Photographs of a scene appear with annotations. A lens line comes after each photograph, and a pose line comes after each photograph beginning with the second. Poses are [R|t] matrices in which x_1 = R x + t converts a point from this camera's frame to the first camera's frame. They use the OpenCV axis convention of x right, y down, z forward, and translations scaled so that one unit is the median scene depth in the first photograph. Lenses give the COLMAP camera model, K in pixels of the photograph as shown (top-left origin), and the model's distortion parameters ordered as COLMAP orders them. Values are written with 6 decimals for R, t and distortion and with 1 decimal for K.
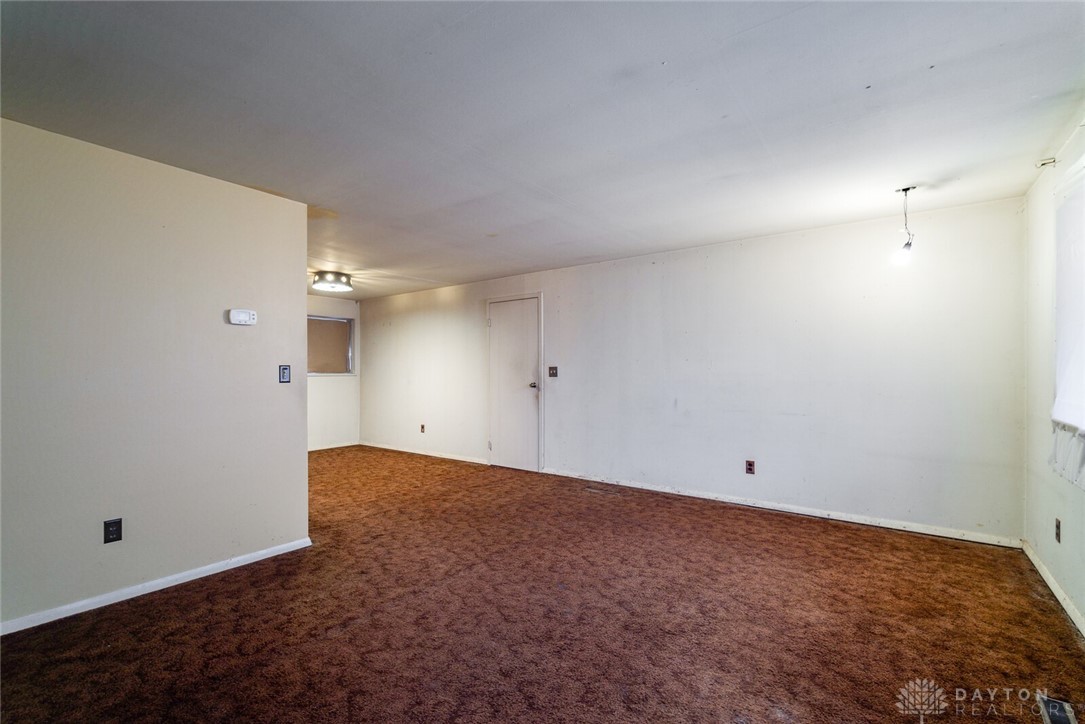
lens RADIAL K [[476.7, 0, 543.4], [0, 476.7, 368.5], [0, 0, 1]] dist [-0.014885, -0.000139]
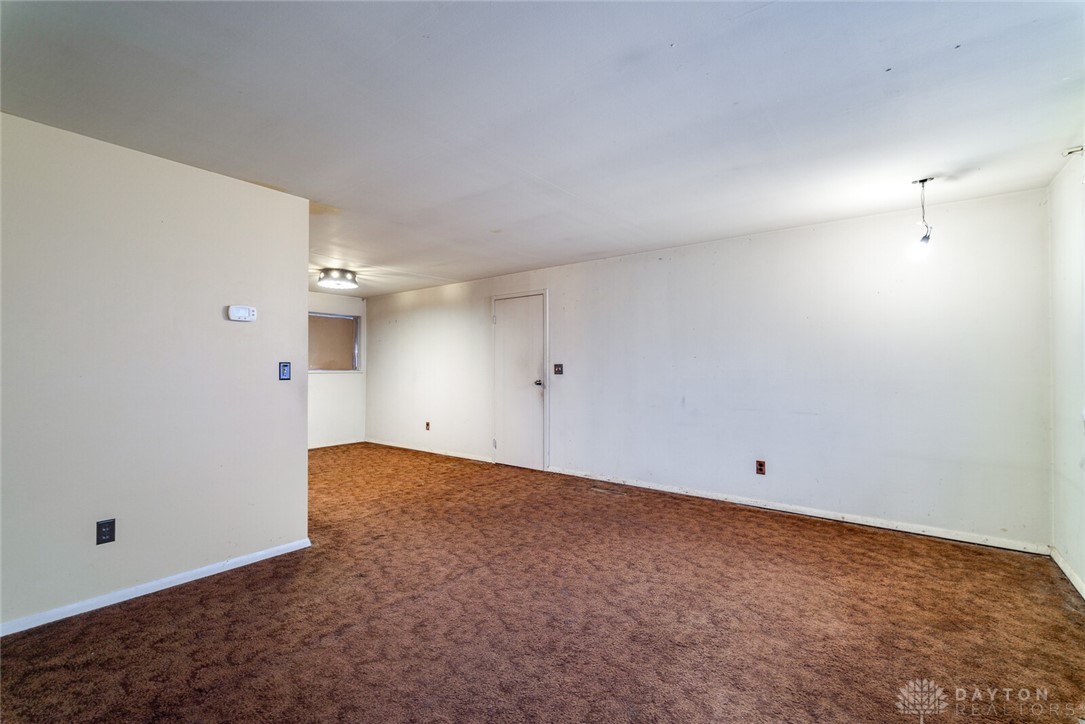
lens RADIAL K [[472.2, 0, 541.5], [0, 472.2, 359.9], [0, 0, 1]] dist [-0.013203, 0.000103]
pose [[0.999844, 0.000765, -0.017670, 0.005216], [-0.000989, 0.999920, -0.012631, 0.000065], [0.017659, 0.012646, 0.999764, 0.041208]]
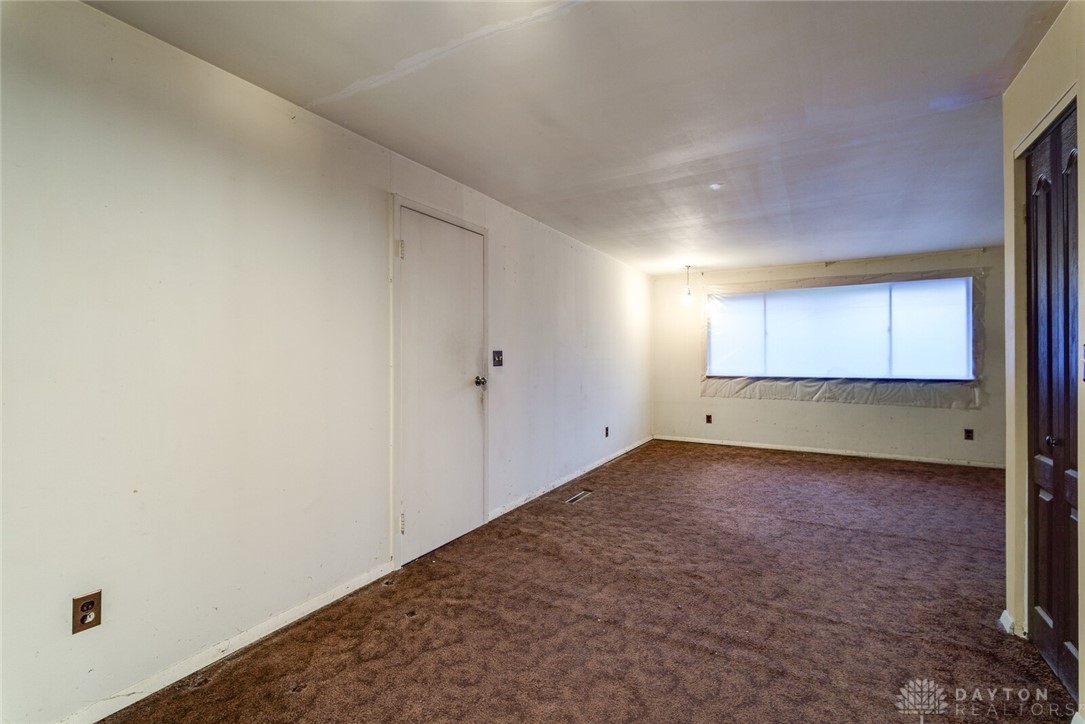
lens RADIAL K [[472.2, 0, 541.5], [0, 472.2, 359.9], [0, 0, 1]] dist [-0.013203, 0.000103]
pose [[-0.114496, -0.000872, 0.993423, -1.293849], [0.000273, 1.000000, 0.000909, 0.016957], [-0.993424, 0.000375, -0.114496, 2.095173]]
